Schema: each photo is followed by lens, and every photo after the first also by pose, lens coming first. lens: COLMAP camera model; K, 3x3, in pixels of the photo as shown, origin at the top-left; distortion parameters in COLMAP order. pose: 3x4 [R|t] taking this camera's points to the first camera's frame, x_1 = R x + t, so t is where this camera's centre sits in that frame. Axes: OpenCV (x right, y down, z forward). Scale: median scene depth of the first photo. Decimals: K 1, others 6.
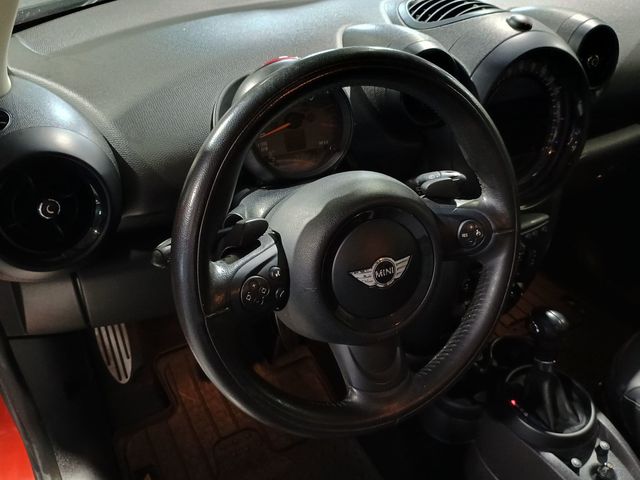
lens RADIAL K [[554.3, 0, 332.7], [0, 554.3, 232.0], [0, 0, 1]] dist [0.071579, -0.091697]
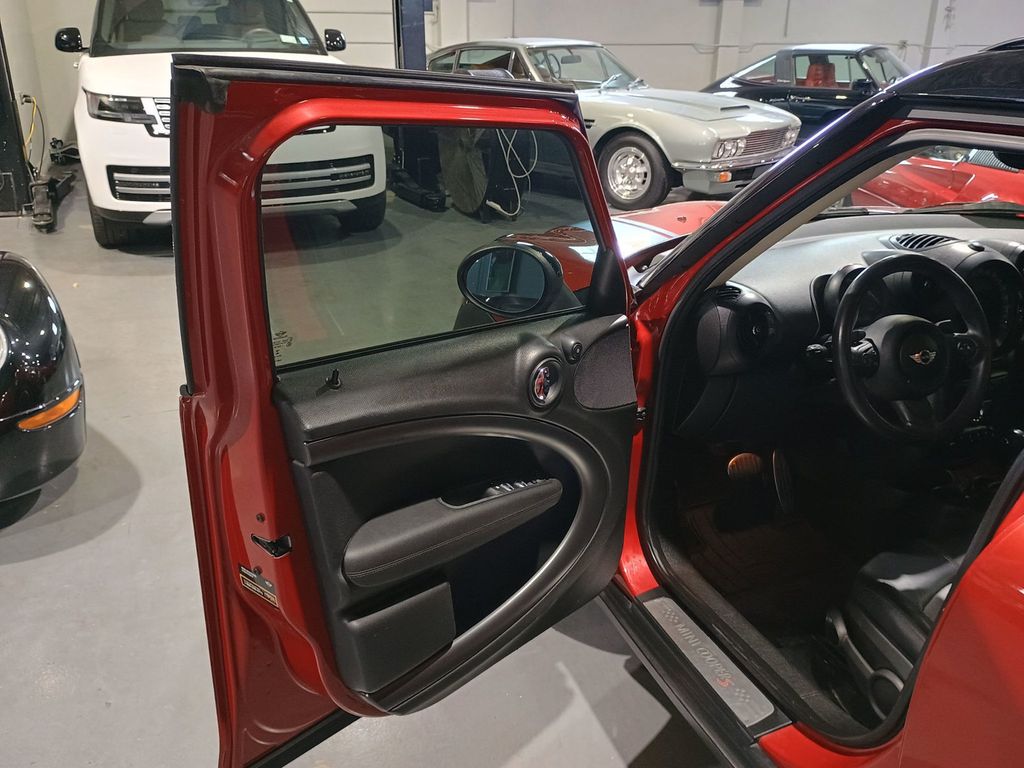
lens RADIAL K [[878.9, 0, 523.6], [0, 878.9, 381.9], [0, 0, 1]] dist [0.064674, -0.087358]
pose [[0.992470, -0.002116, -0.122469, -0.849203], [-0.027778, 0.969912, -0.241868, 0.865397], [0.119296, 0.243448, 0.962549, -2.007040]]
